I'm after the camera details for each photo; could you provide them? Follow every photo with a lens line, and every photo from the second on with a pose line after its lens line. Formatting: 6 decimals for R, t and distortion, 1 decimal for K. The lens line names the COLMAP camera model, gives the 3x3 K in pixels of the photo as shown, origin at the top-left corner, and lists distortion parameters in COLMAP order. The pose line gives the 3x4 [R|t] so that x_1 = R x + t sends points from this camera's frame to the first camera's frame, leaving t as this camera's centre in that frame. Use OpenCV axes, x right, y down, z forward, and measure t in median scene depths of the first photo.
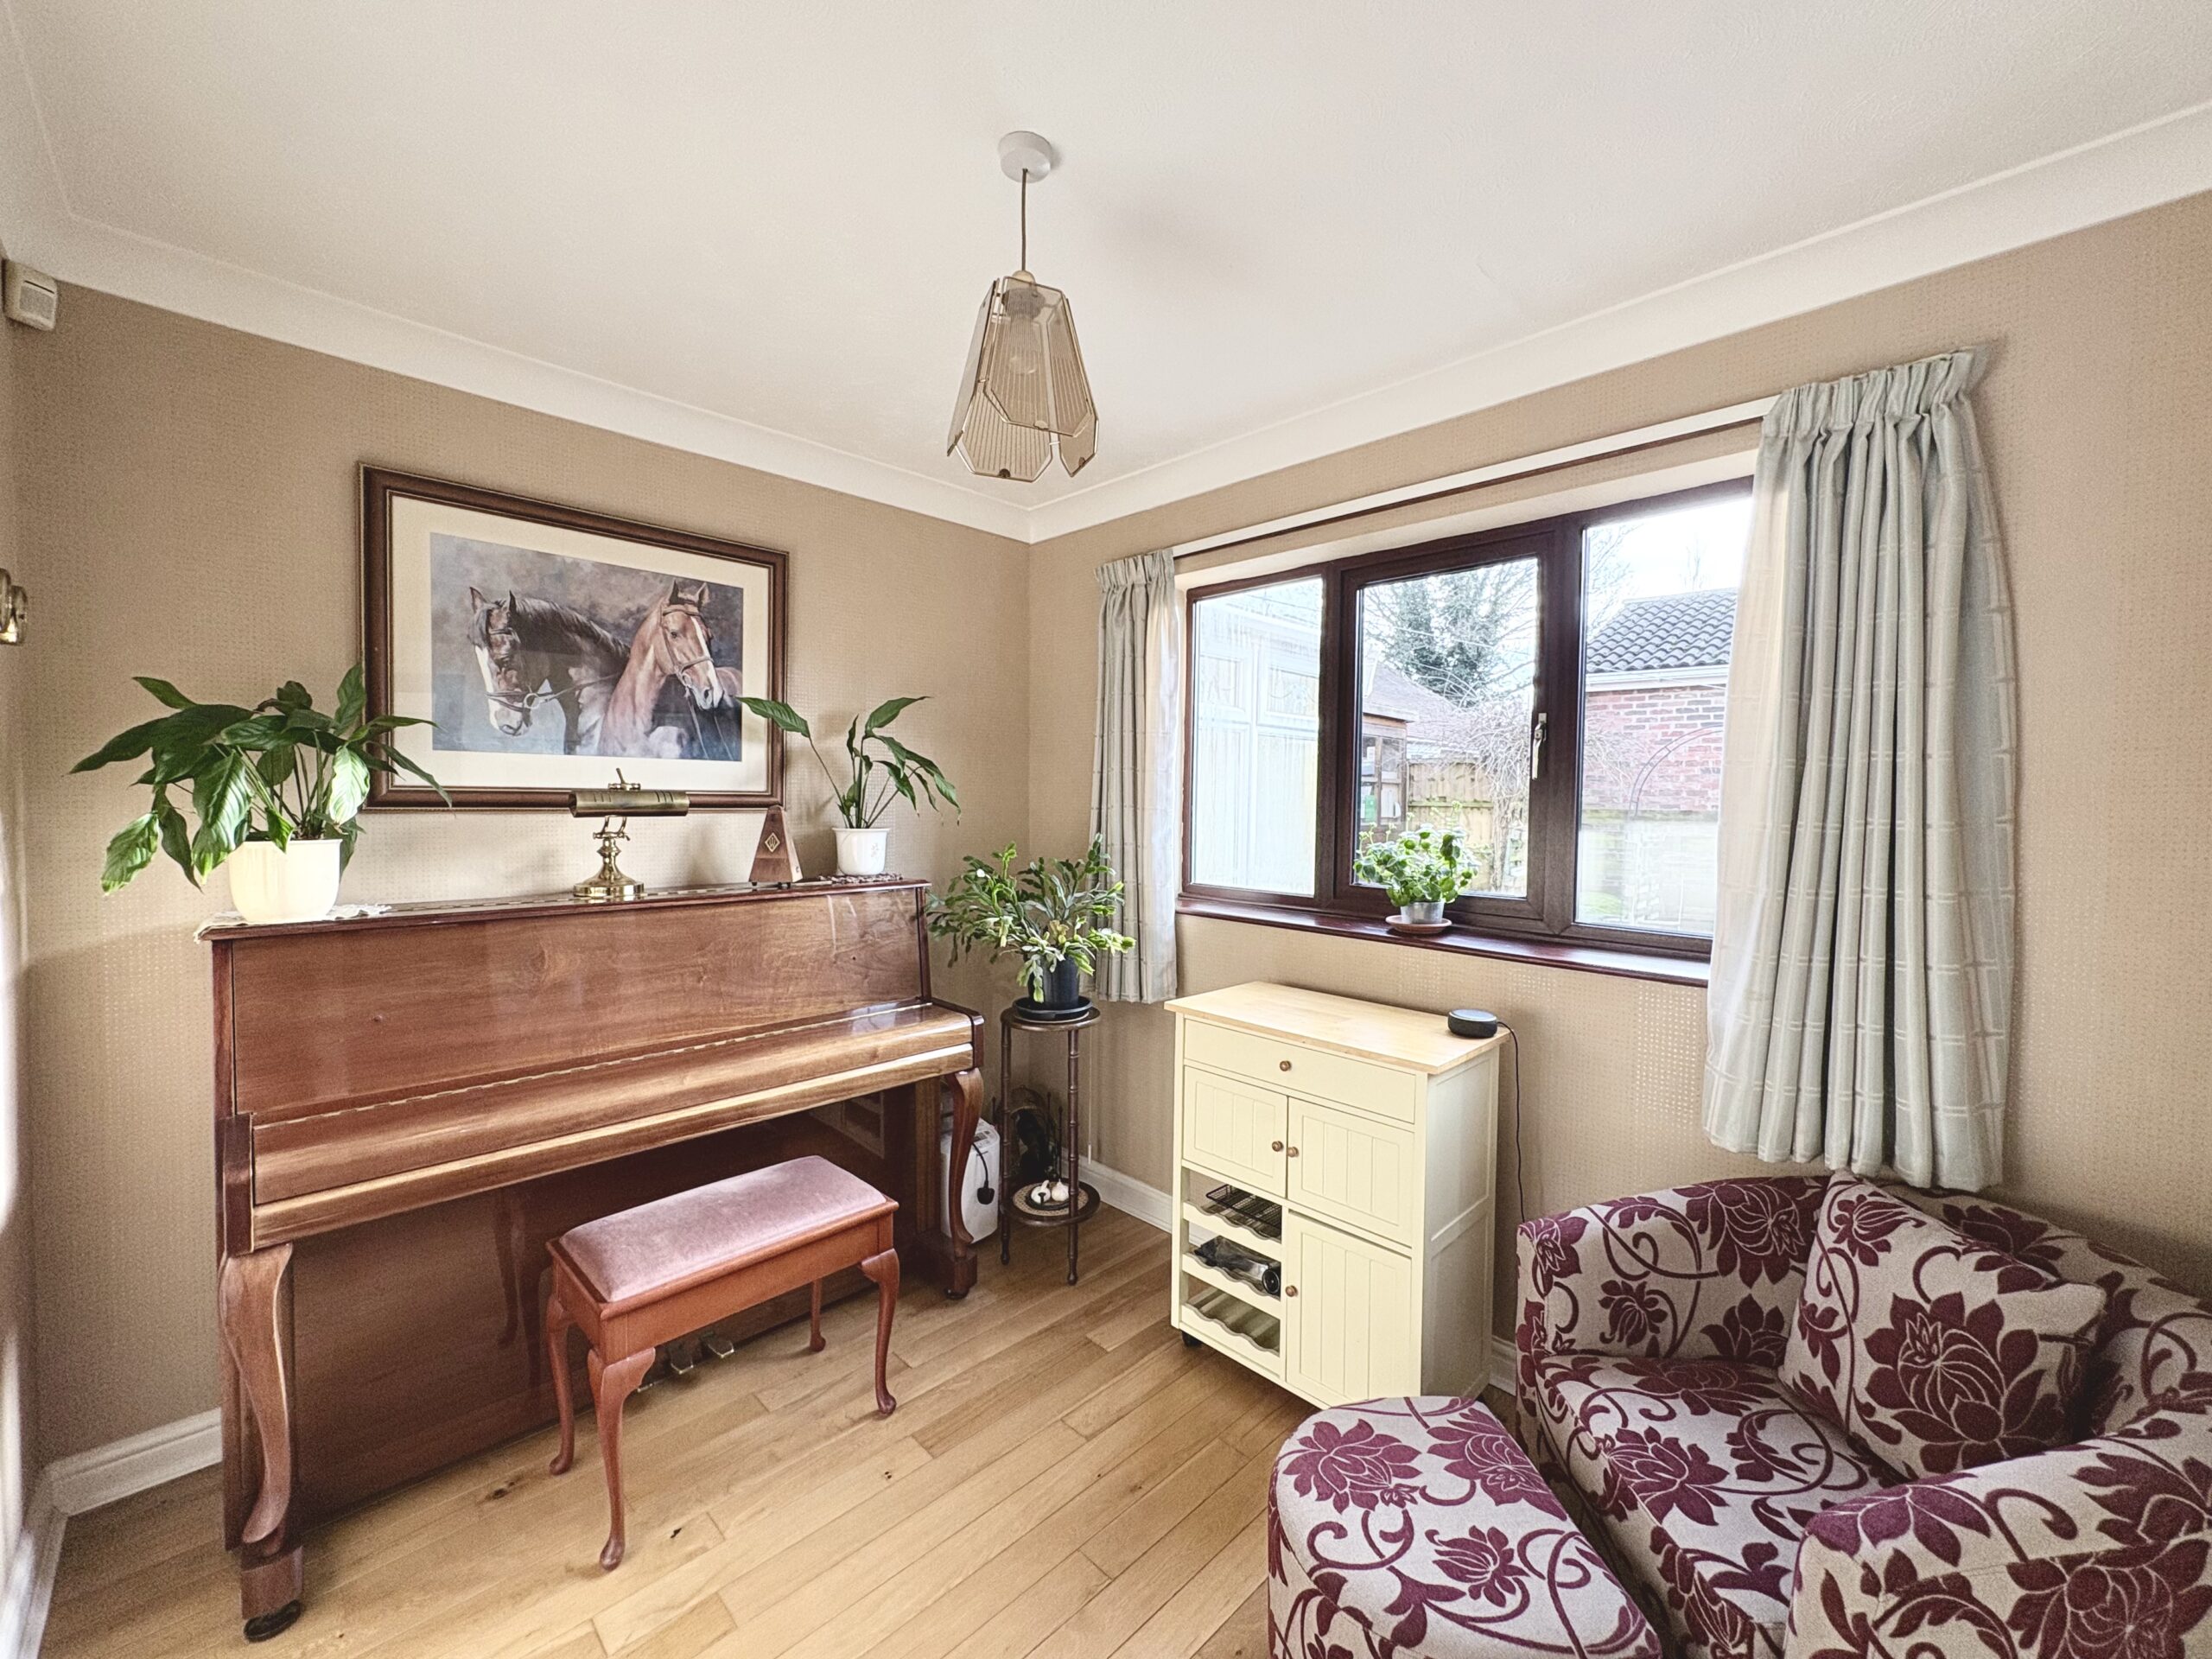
lens RADIAL K [[881.3, 0, 1104.1], [0, 881.3, 830.9], [0, 0, 1]] dist [-0.001008, 0.000078]
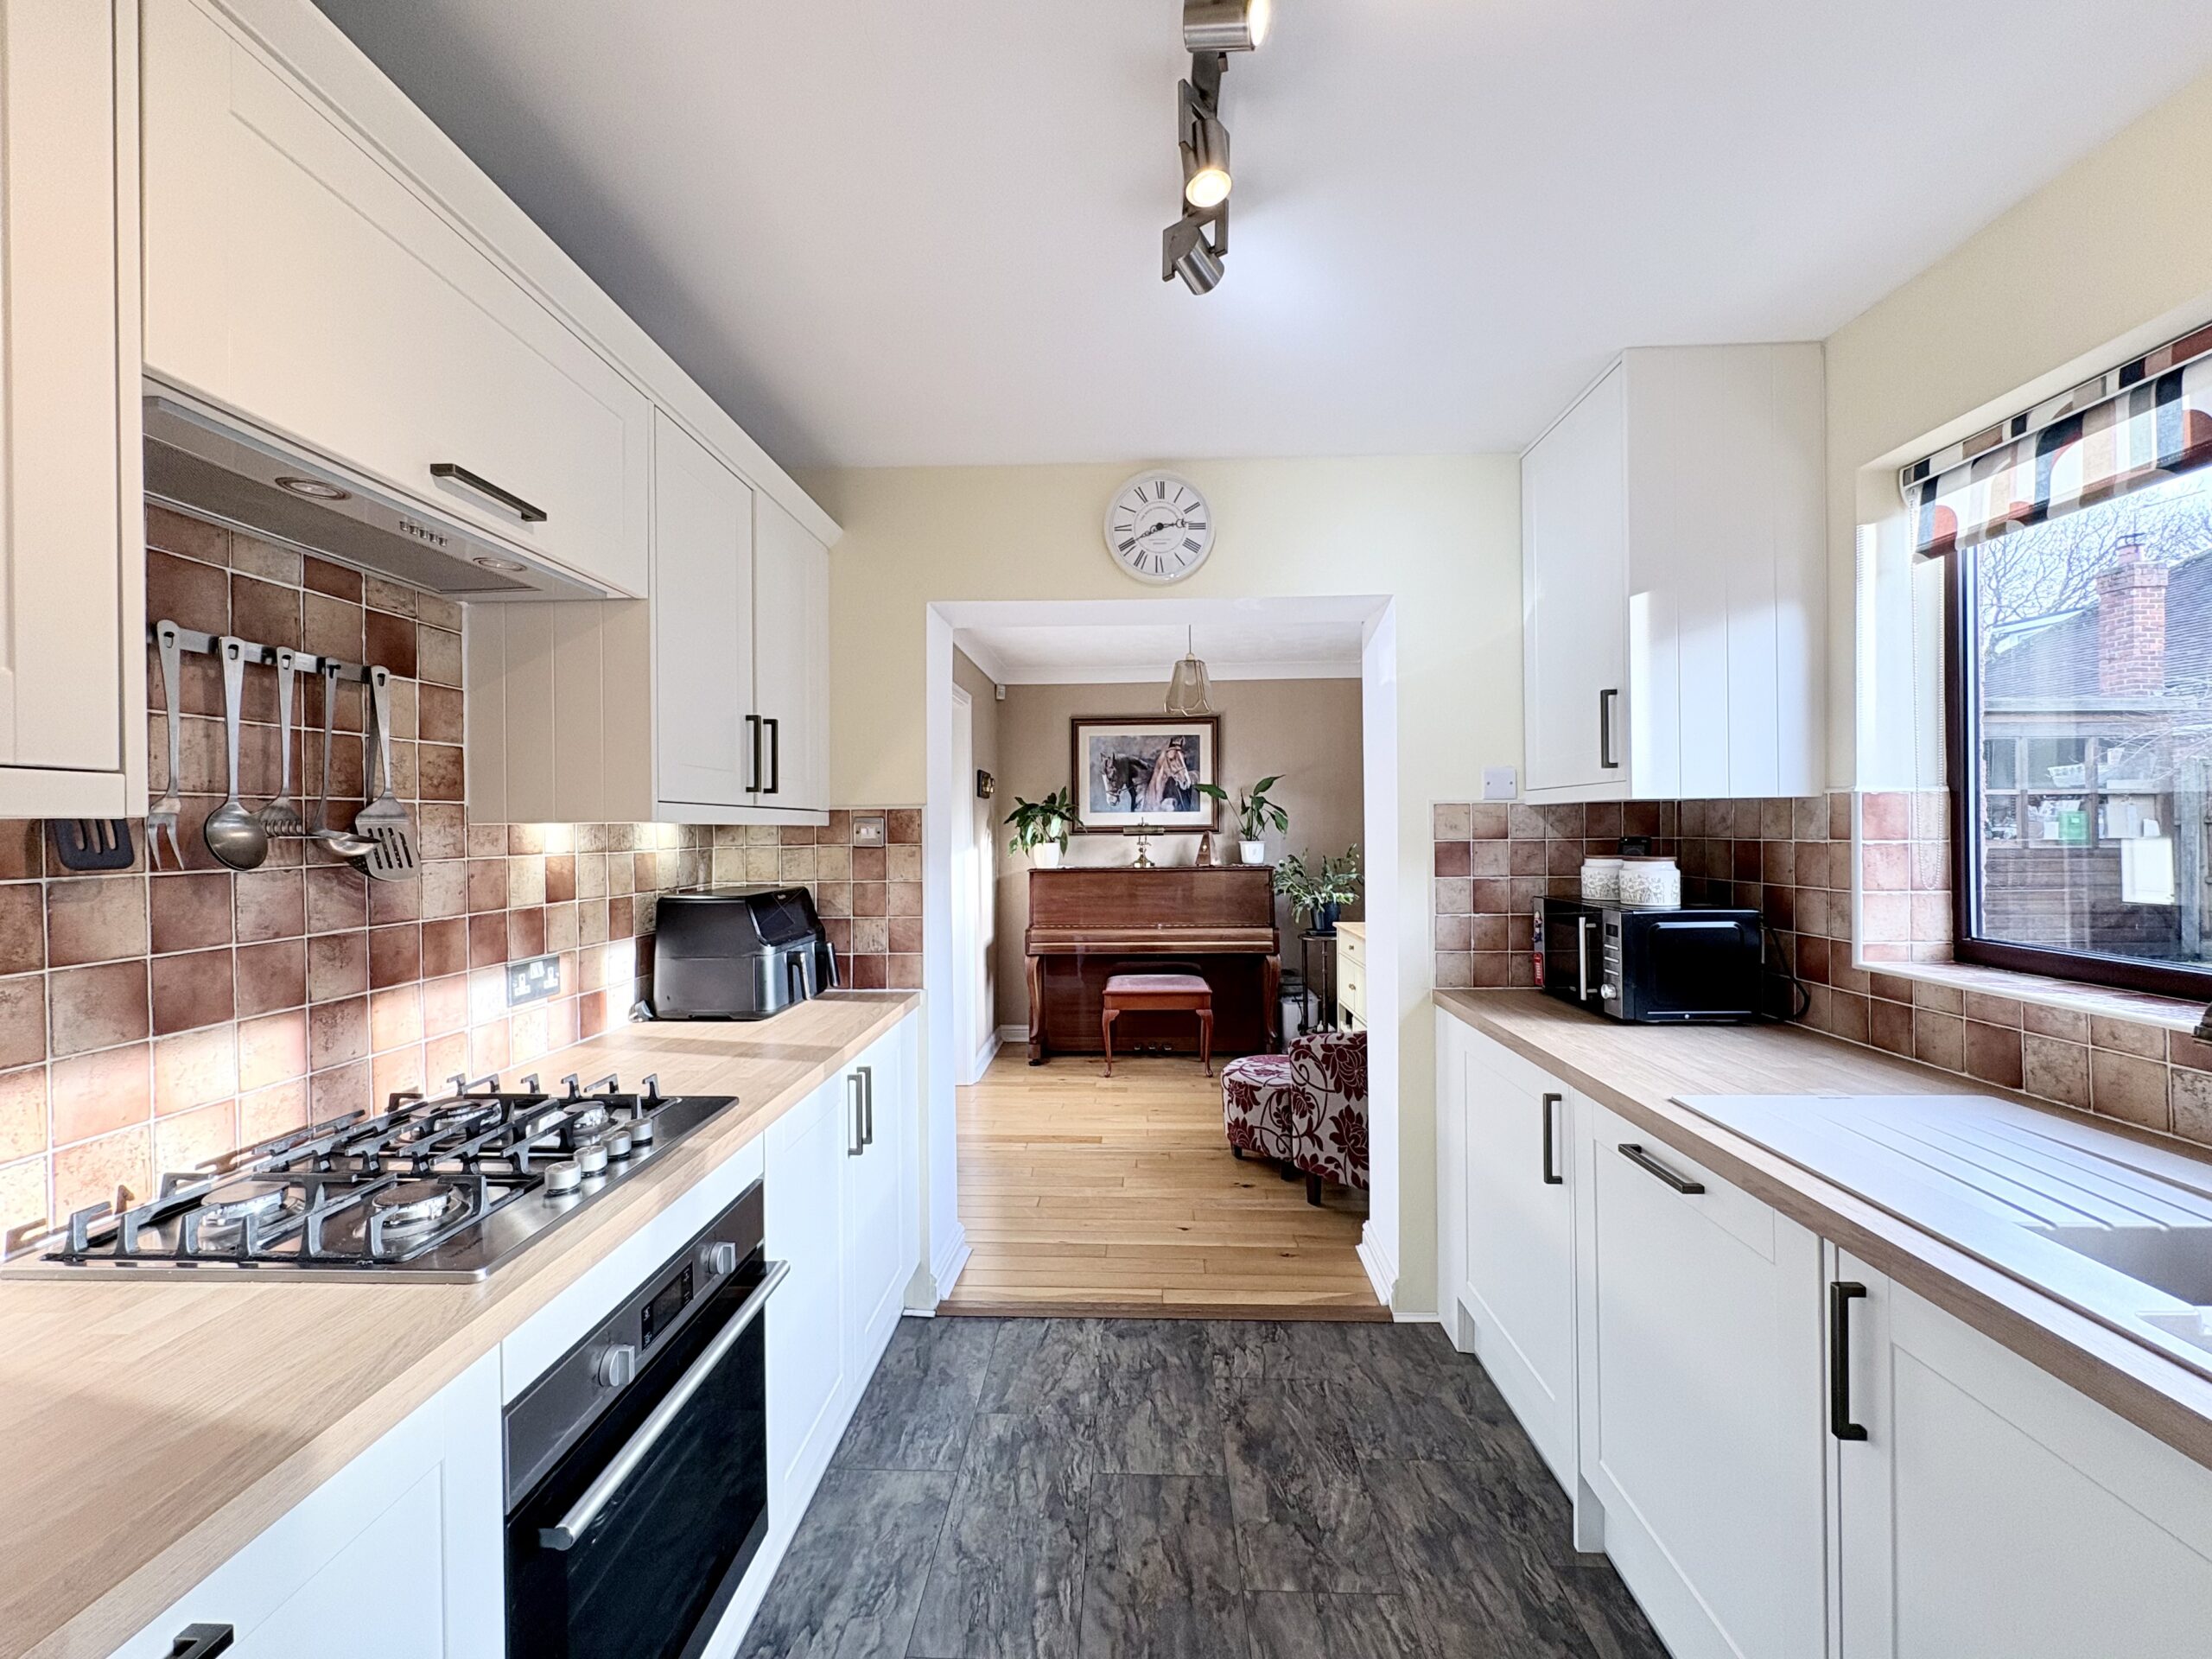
lens RADIAL K [[881.3, 0, 1103.1], [0, 881.3, 828.7], [0, 0, 1]] dist [-0.001008, 0.000078]
pose [[0.680264, -0.018320, -0.732738, 1.271005], [-0.009646, 0.999377, -0.033942, 0.052017], [0.732904, 0.030158, 0.679664, -0.843619]]
